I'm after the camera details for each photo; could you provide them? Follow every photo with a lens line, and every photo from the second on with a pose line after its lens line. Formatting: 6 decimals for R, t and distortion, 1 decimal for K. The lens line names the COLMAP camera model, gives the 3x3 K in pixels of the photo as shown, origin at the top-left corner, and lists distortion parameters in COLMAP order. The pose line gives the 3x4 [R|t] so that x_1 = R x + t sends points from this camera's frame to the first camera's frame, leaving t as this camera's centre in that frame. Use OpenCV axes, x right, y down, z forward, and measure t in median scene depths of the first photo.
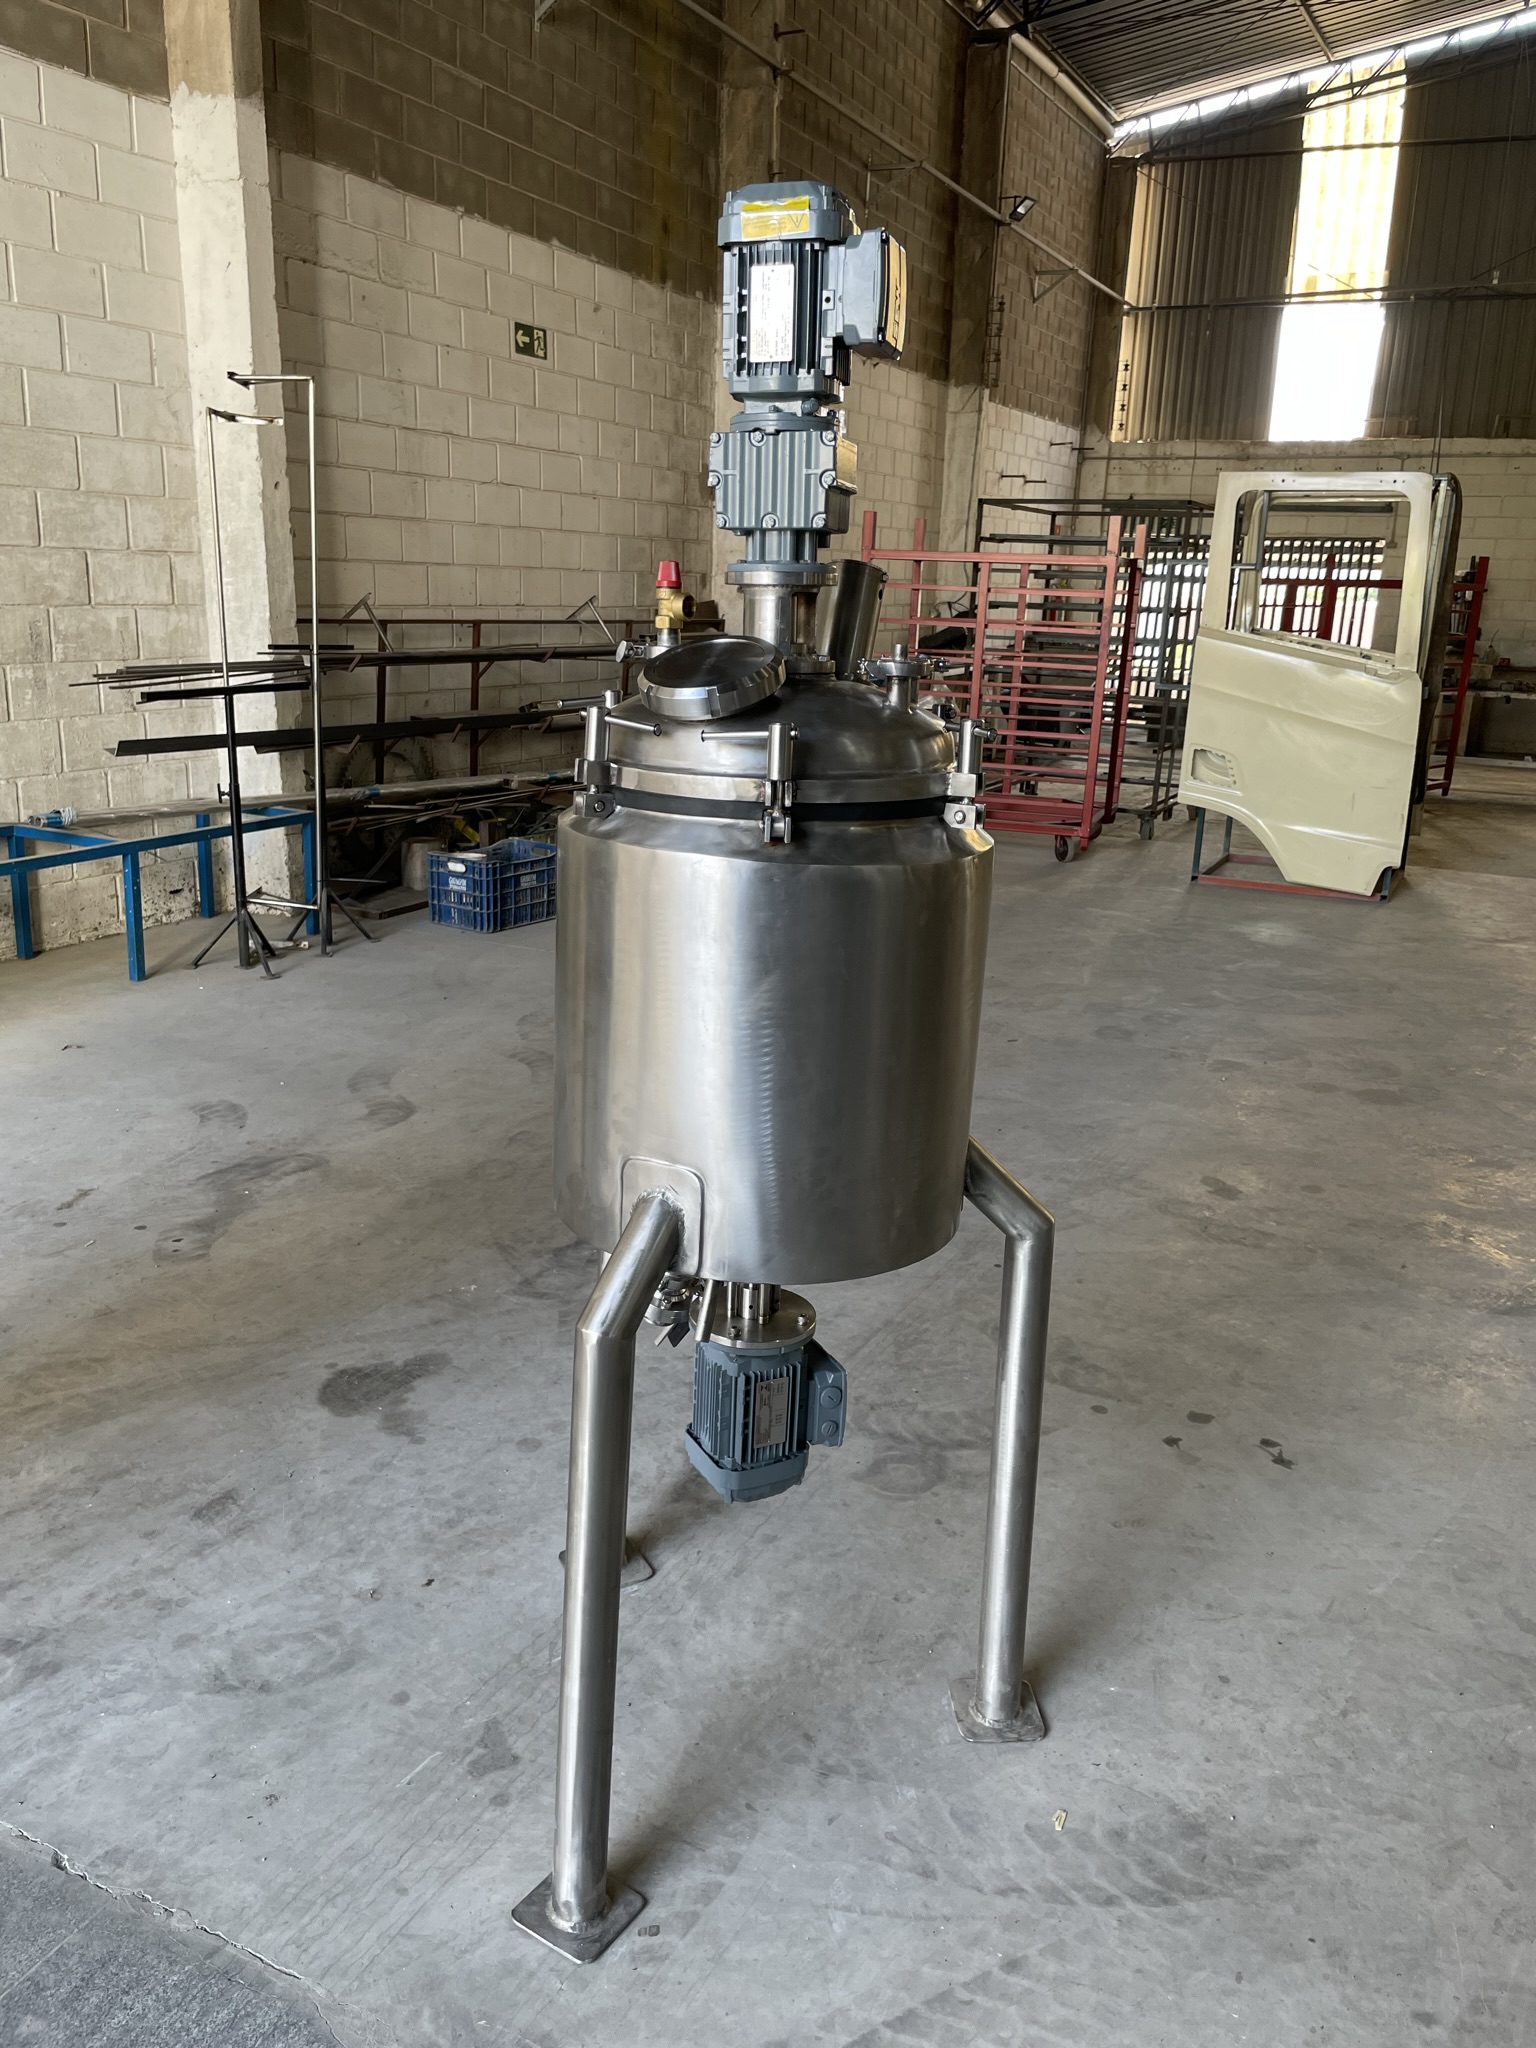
lens RADIAL K [[1556.1, 0, 749.8], [0, 1556.1, 1019.1], [0, 0, 1]] dist [0.087356, -0.119118]
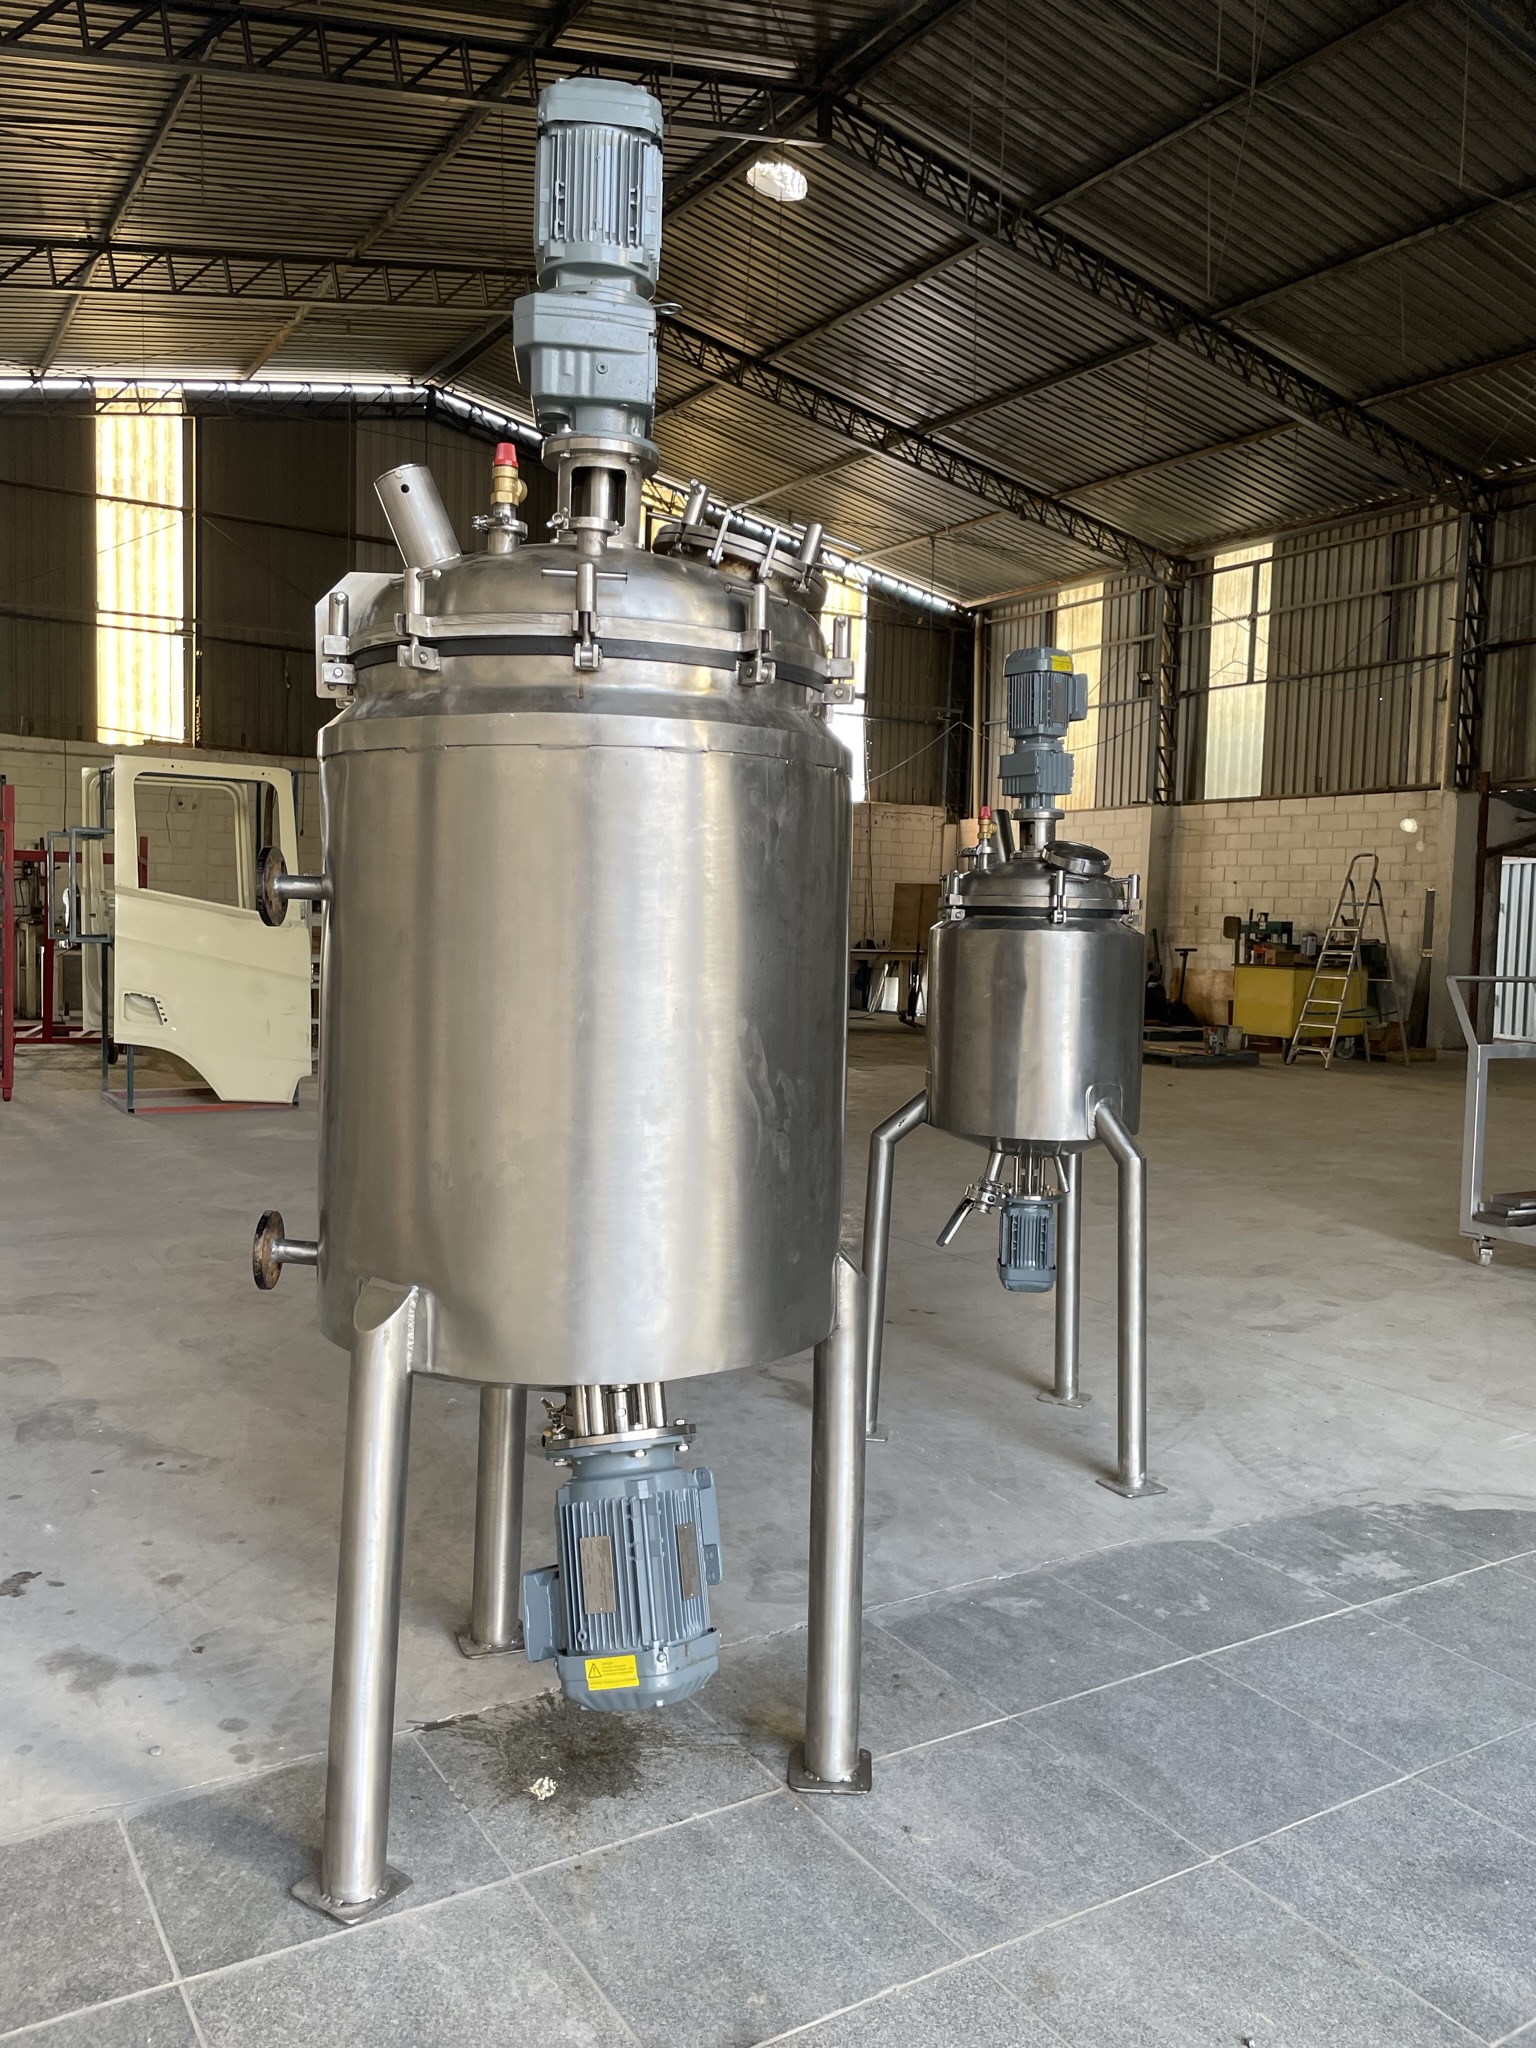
lens RADIAL K [[1553.2, 0, 771.8], [0, 1553.2, 1016.2], [0, 0, 1]] dist [0.086064, -0.117193]
pose [[0.521227, -0.070055, 0.850538, -0.278721], [0.220218, 0.973914, -0.054737, 0.002383], [-0.824516, 0.215834, 0.523058, 0.035148]]
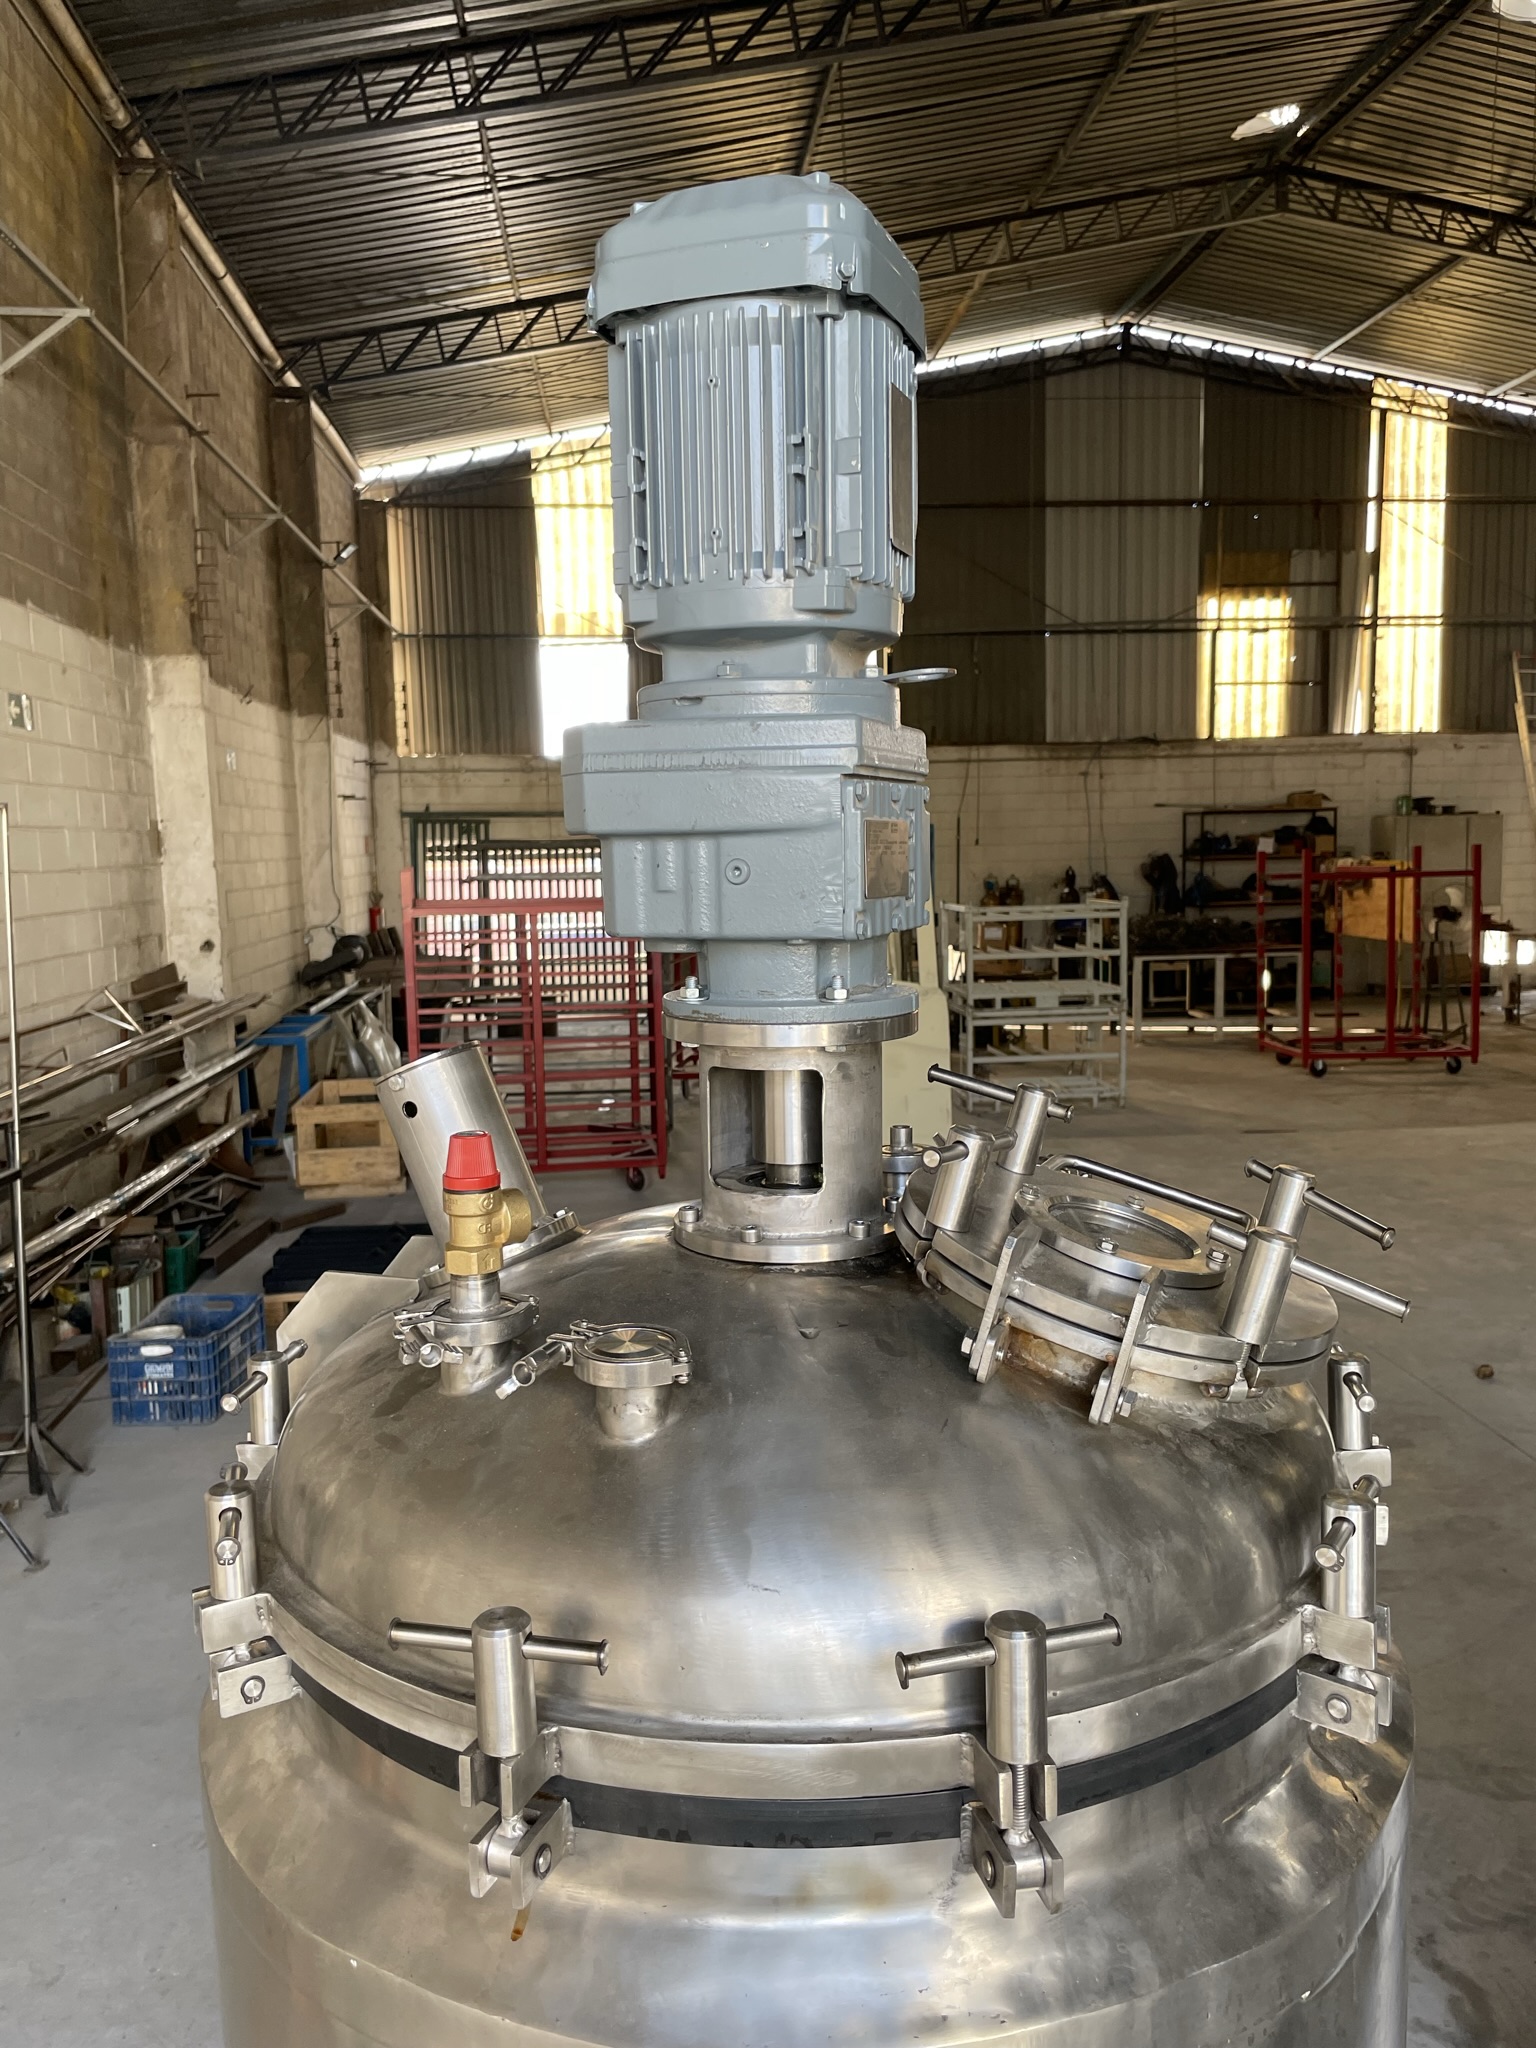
lens RADIAL K [[1564.1, 0, 758.4], [0, 1564.1, 1020.6], [0, 0, 1]] dist [0.075984, -0.113802]
pose [[0.847449, -0.110537, 0.519241, -0.177879], [0.191725, 0.975796, -0.105184, -0.063746], [-0.495047, 0.188690, 0.848130, 0.062882]]
